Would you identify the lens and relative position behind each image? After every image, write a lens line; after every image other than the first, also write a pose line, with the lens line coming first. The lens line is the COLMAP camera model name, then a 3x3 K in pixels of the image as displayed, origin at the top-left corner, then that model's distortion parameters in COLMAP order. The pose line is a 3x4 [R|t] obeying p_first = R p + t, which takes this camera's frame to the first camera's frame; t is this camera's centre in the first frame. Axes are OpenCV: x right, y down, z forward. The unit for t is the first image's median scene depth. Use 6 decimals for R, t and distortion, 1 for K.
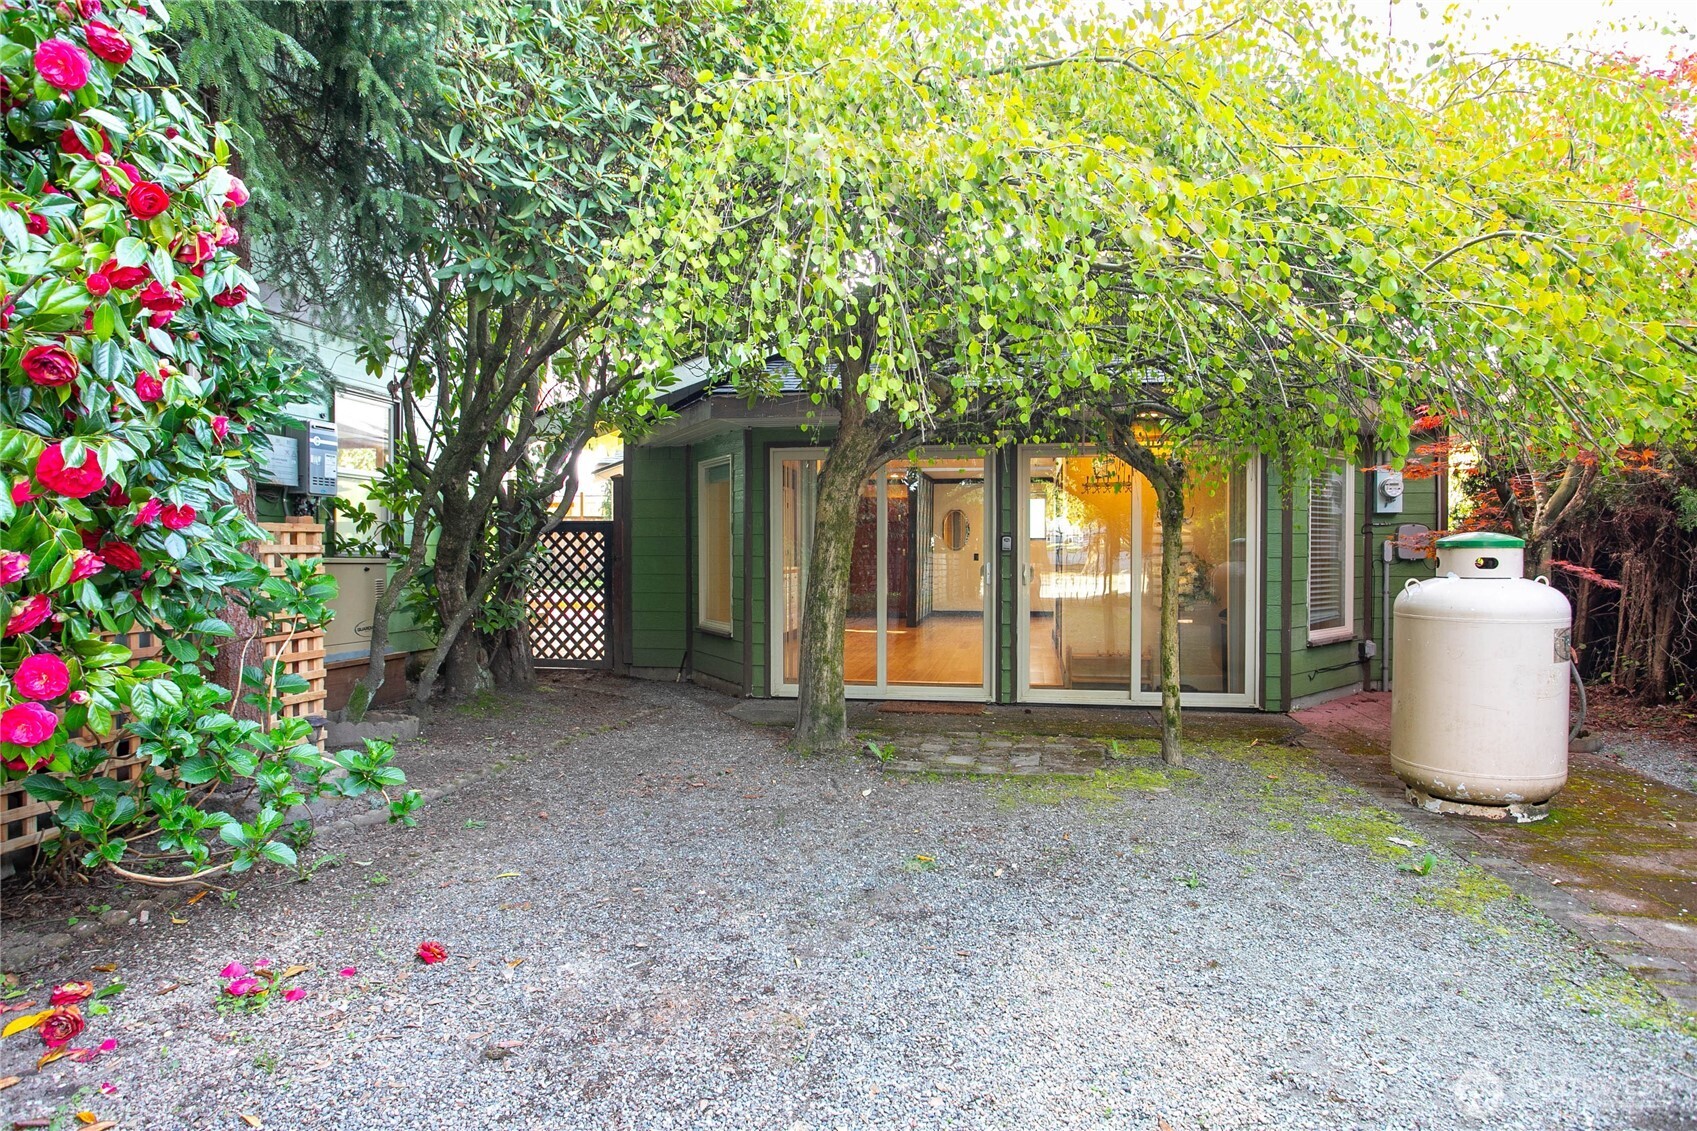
lens RADIAL K [[1075.5, 0, 848.4], [0, 1075.5, 565.4], [0, 0, 1]] dist [0.000646, 0.000025]
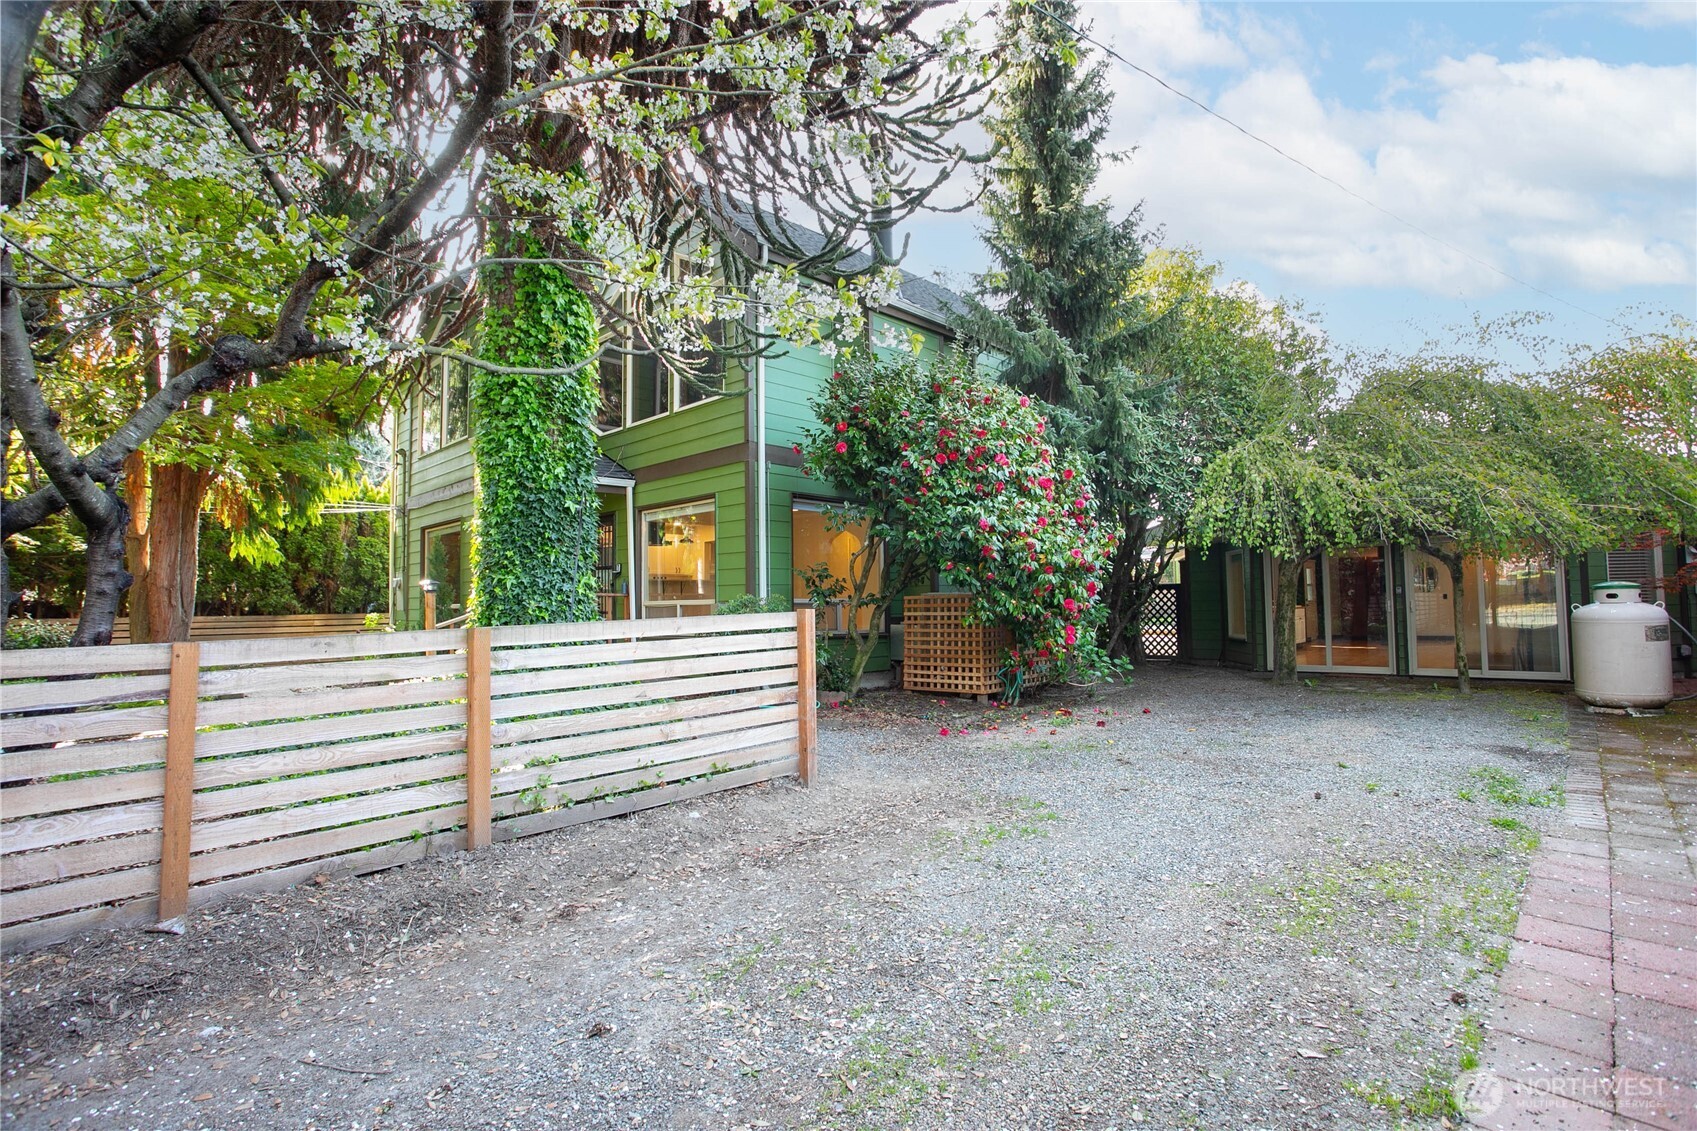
lens RADIAL K [[812.3, 0, 848.9], [0, 812.3, 563.6], [0, 0, 1]] dist [-0.040154, 0.002265]
pose [[0.834608, -0.043458, -0.549127, 0.176456], [0.011698, 0.998056, -0.061208, 0.010588], [0.550719, 0.044661, 0.833495, -1.131548]]
